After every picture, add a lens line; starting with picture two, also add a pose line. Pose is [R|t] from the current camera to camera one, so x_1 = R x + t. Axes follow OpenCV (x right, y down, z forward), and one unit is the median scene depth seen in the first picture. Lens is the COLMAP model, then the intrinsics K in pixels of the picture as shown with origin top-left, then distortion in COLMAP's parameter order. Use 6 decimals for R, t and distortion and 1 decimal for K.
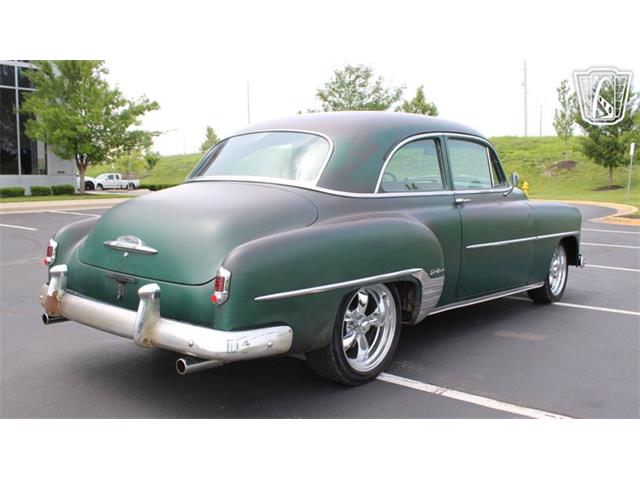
lens RADIAL K [[621.9, 0, 315.2], [0, 621.9, 252.4], [0, 0, 1]] dist [-0.098264, 0.000000]
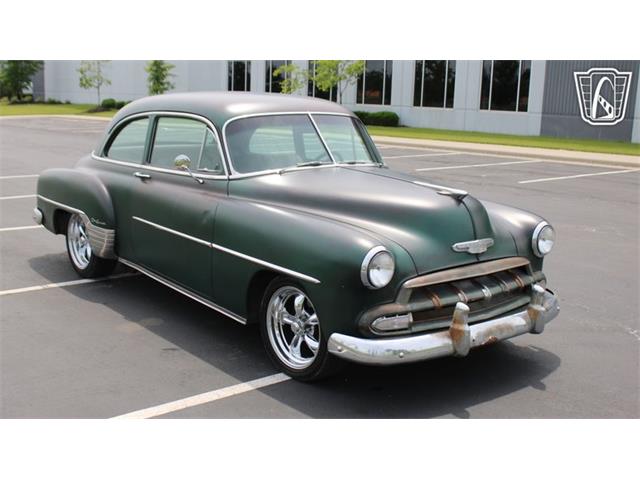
lens RADIAL K [[768.6, 0, 321.1], [0, 768.6, 245.3], [0, 0, 1]] dist [-0.107499, 0.000000]
pose [[-0.134256, 0.186118, -0.973312, 0.299681], [-0.154871, 0.966194, 0.206119, -0.057092], [0.978770, 0.178410, -0.100893, 0.288561]]
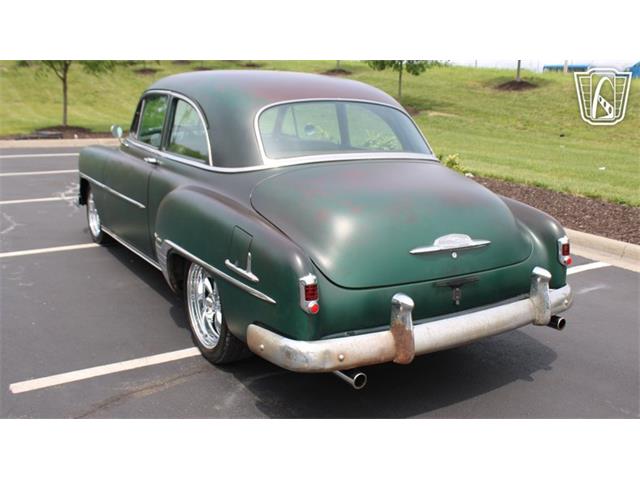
lens RADIAL K [[621.9, 0, 317.8], [0, 621.9, 245.5], [0, 0, 1]] dist [-0.098264, 0.000000]
pose [[0.284747, -0.231379, 0.930260, -0.183472], [0.097760, 0.972382, 0.211932, -0.034021], [-0.953605, 0.030596, 0.299502, 0.139254]]
